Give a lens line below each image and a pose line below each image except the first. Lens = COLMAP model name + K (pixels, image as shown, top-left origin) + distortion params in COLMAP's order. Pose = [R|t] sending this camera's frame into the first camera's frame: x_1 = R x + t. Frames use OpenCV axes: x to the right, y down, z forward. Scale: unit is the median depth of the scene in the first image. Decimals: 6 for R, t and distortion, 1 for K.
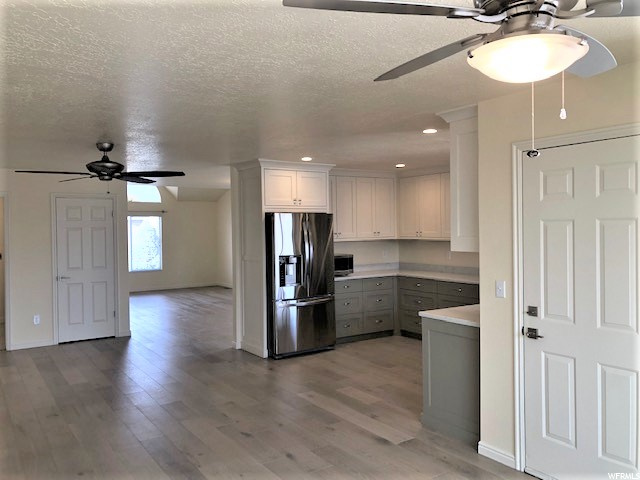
lens RADIAL K [[524.6, 0, 320.0], [0, 524.6, 240.0], [0, 0, 1]] dist [-0.001779, 0.004404]
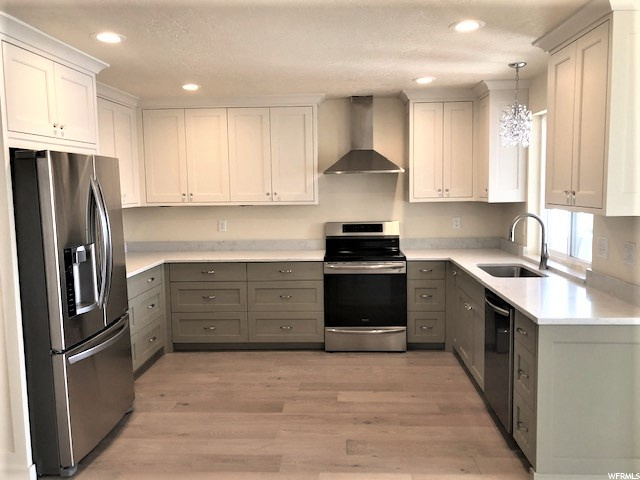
lens RADIAL K [[524.6, 0, 320.0], [0, 524.6, 240.0], [0, 0, 1]] dist [-0.001779, 0.004404]
pose [[0.616294, -0.080591, 0.783382, -0.272508], [0.033985, 0.996545, 0.075784, -0.002169], [-0.786783, -0.020082, 0.616903, 0.520504]]
